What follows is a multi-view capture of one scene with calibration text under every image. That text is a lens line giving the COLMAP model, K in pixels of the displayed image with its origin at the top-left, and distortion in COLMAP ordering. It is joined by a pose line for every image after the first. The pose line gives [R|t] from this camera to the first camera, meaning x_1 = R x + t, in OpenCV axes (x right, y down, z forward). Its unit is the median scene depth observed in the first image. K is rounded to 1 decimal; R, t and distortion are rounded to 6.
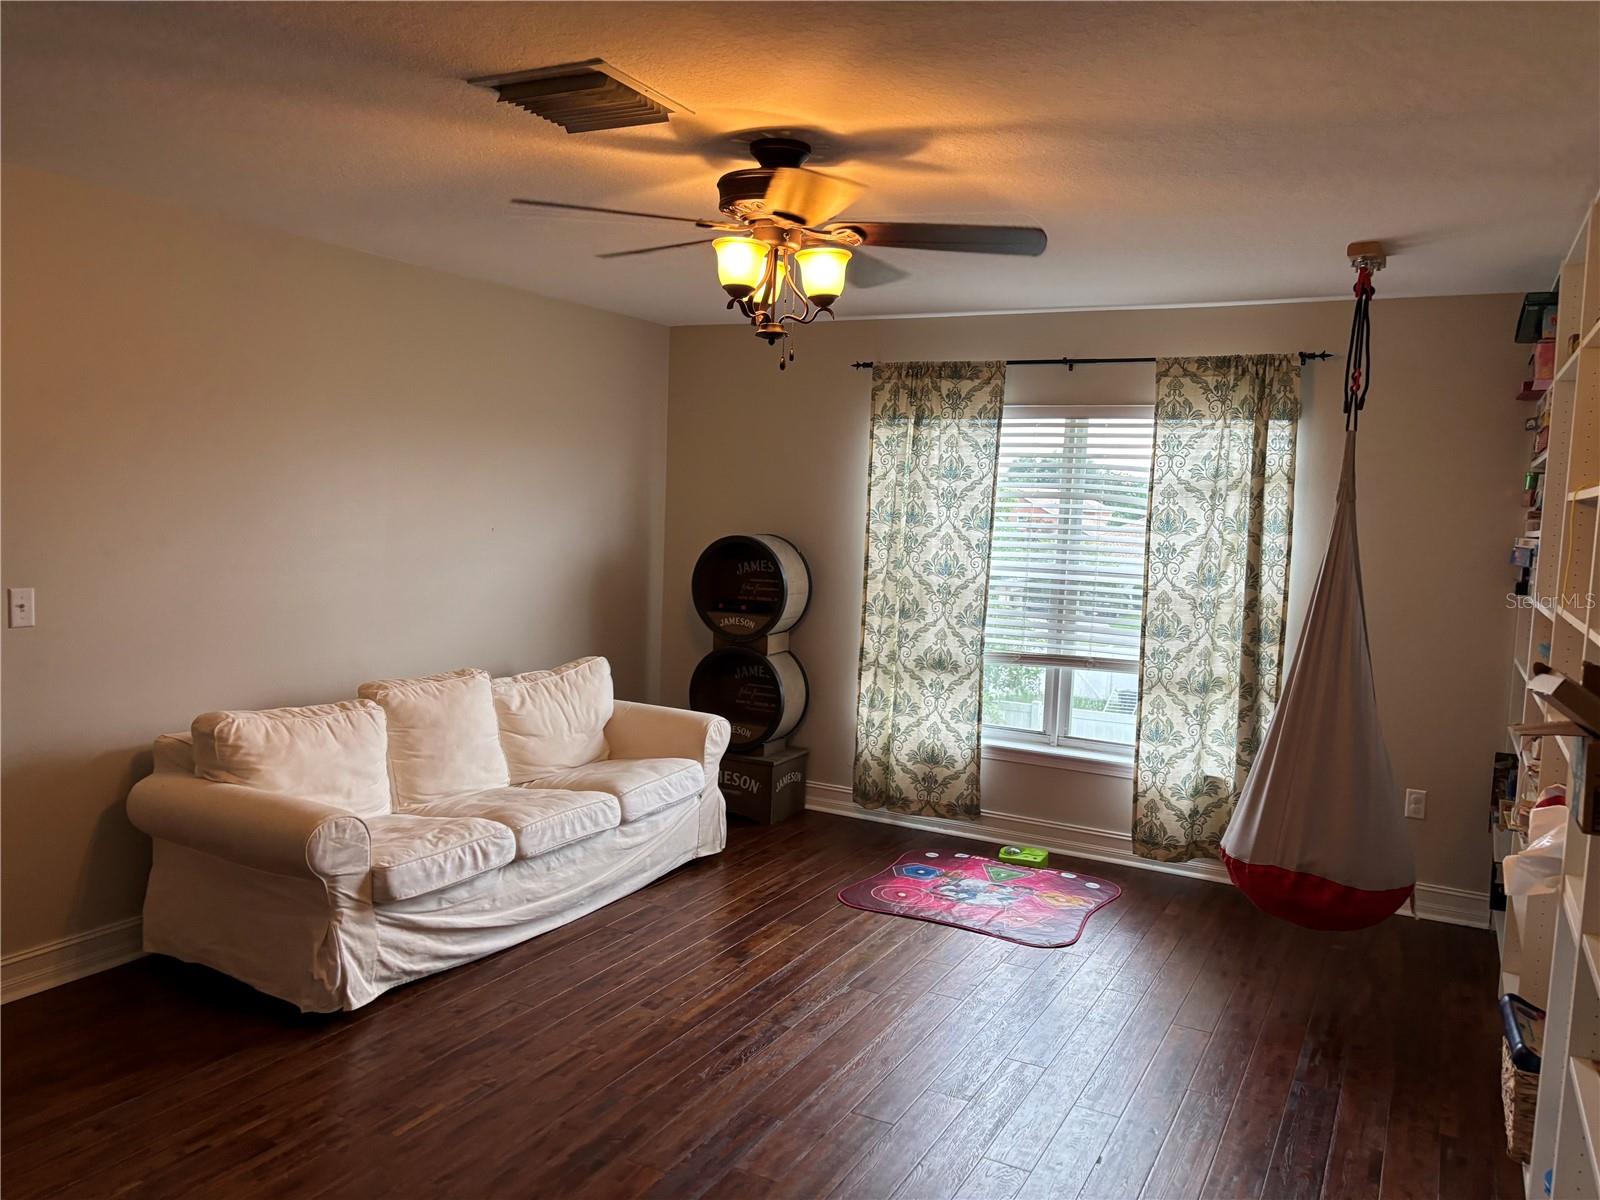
lens RADIAL K [[1217.3, 0, 794.8], [0, 1217.3, 617.0], [0, 0, 1]] dist [0.096088, -0.110790]
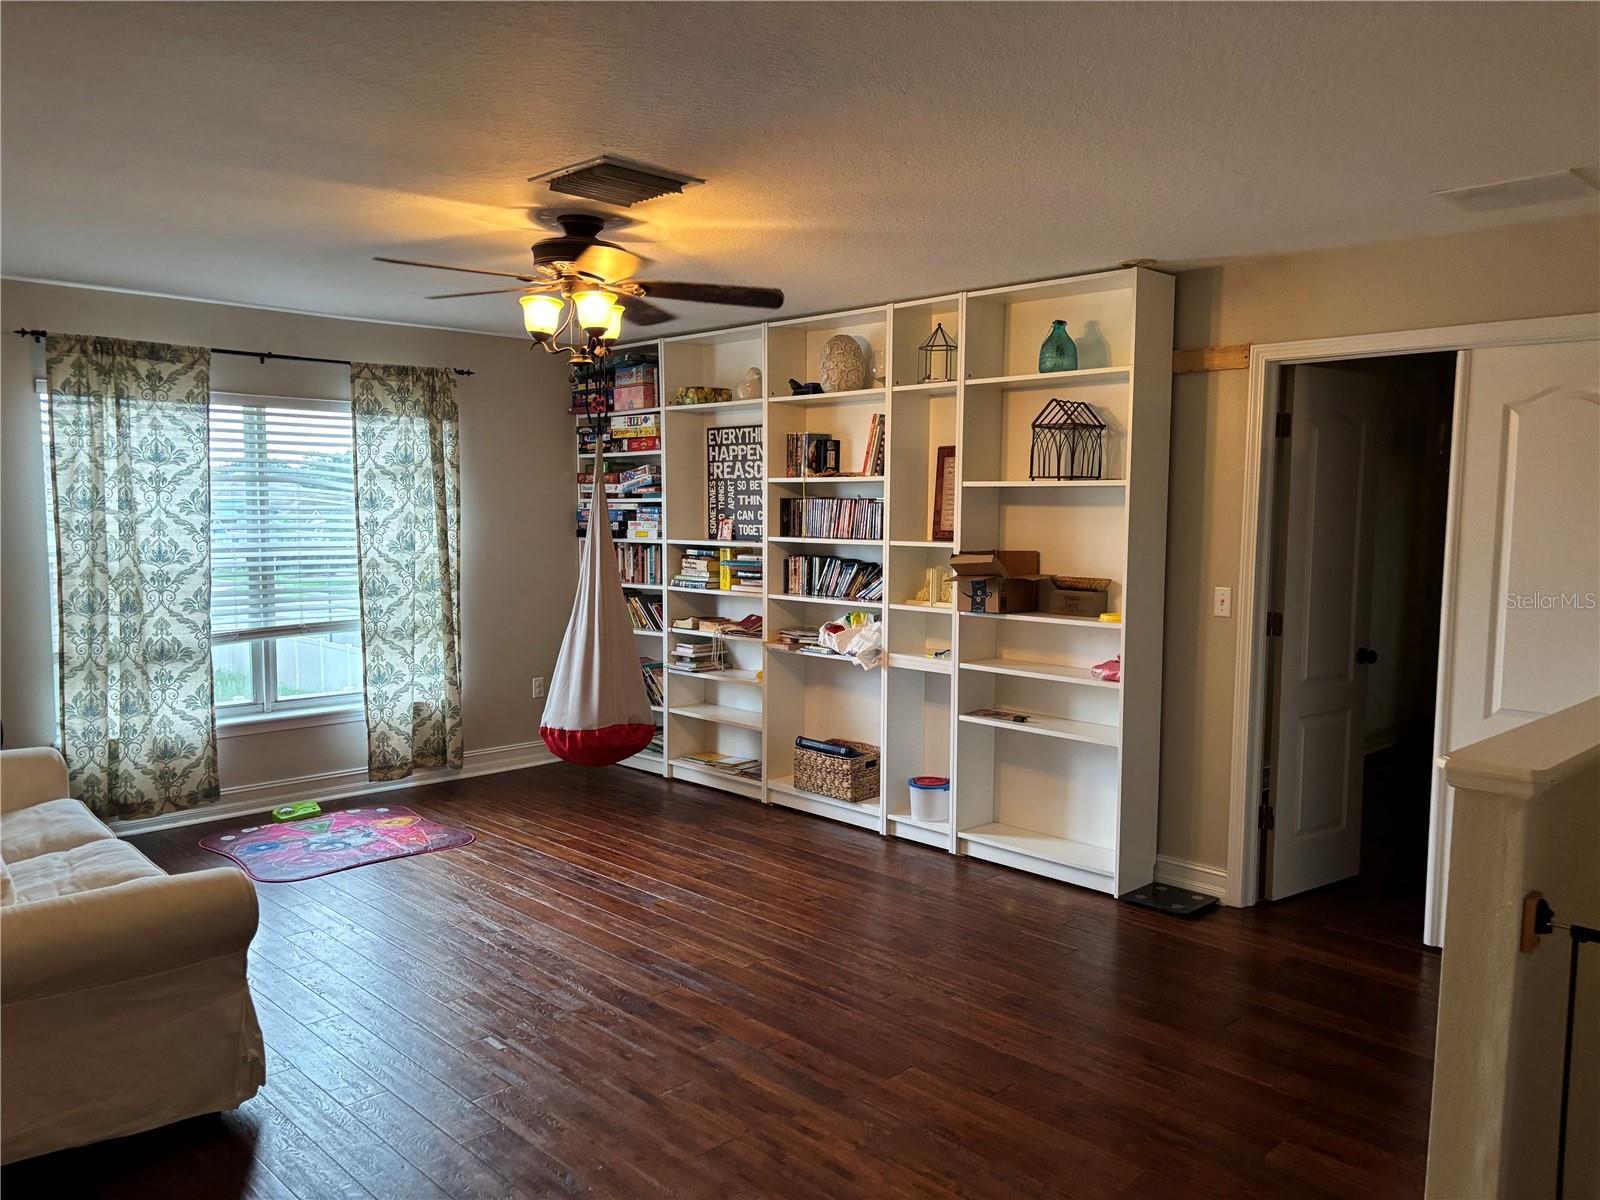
lens RADIAL K [[1217.2, 0, 808.9], [0, 1217.2, 609.1], [0, 0, 1]] dist [0.068668, -0.057261]
pose [[0.305039, -0.120839, 0.944642, -0.707553], [0.098163, 0.990623, 0.095023, -0.043783], [-0.947267, 0.063744, 0.314040, 0.225248]]
